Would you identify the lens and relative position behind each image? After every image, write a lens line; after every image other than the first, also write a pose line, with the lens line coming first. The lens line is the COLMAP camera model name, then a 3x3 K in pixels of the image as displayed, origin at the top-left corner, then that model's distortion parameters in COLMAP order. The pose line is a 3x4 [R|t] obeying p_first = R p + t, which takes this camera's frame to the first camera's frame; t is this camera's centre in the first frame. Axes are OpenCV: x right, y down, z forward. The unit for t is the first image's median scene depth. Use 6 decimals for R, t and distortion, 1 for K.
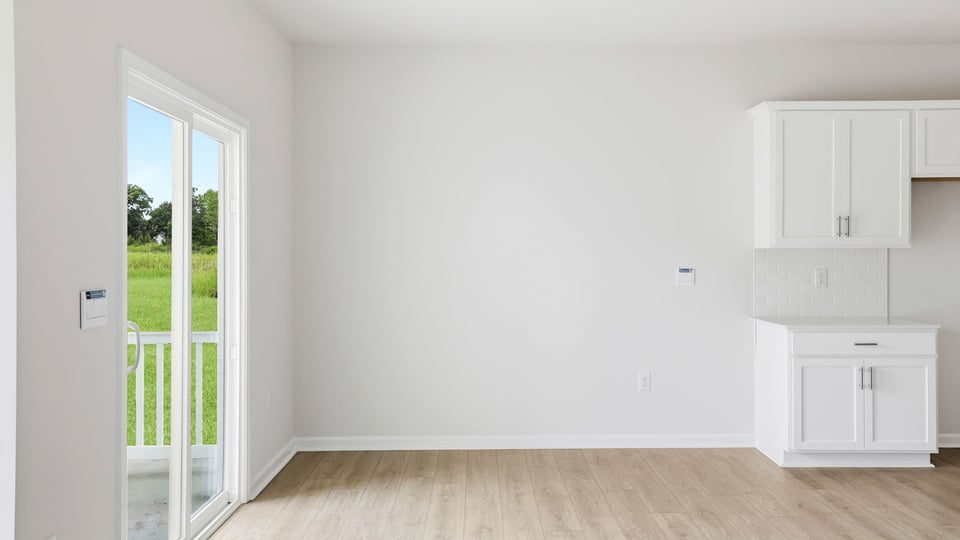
lens RADIAL K [[840.1, 0, 490.4], [0, 840.1, 255.3], [0, 0, 1]] dist [0.060467, -0.004123]
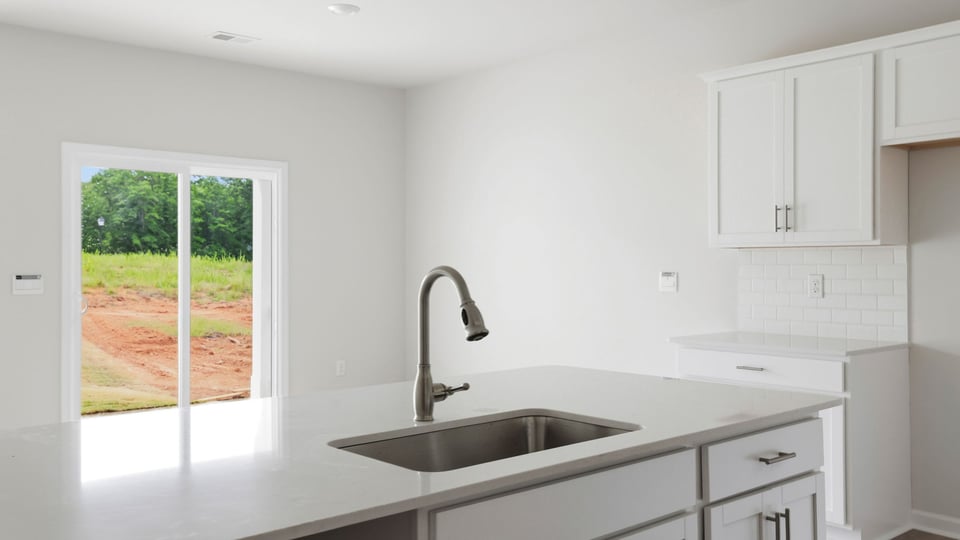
lens RADIAL K [[840.1, 0, 456.0], [0, 840.1, 269.1], [0, 0, 1]] dist [0.060467, -0.004123]
pose [[0.638460, 0.005999, -0.769632, 0.864604], [-0.001136, 0.999976, 0.006852, 0.007408], [0.769654, -0.003500, 0.638451, 0.288071]]
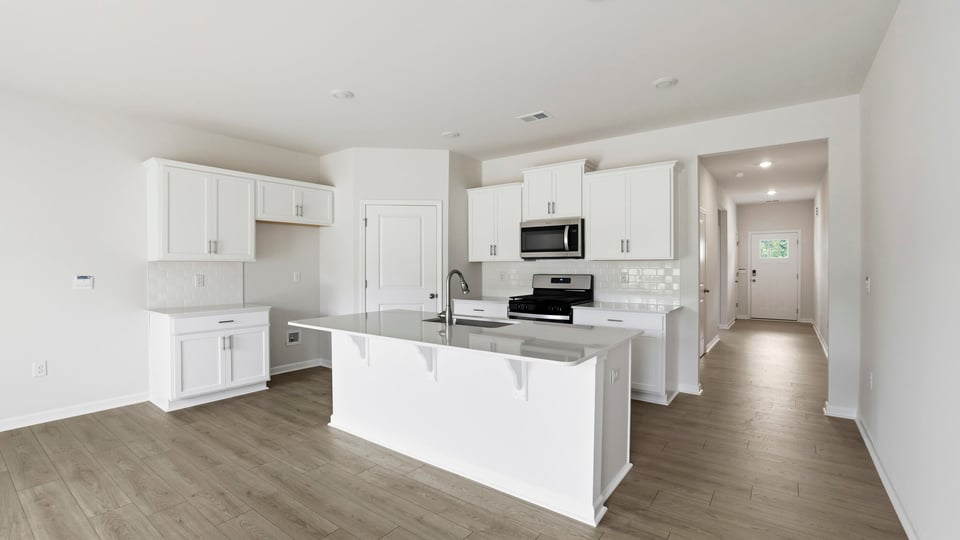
lens RADIAL K [[428.1, 0, 472.0], [0, 428.1, 272.5], [0, 0, 1]] dist [-0.013915, 0.003242]
pose [[0.625398, -0.007224, 0.780273, 0.108491], [0.004795, 0.999974, 0.005415, 0.011111], [-0.780291, 0.000355, 0.625416, 0.147105]]
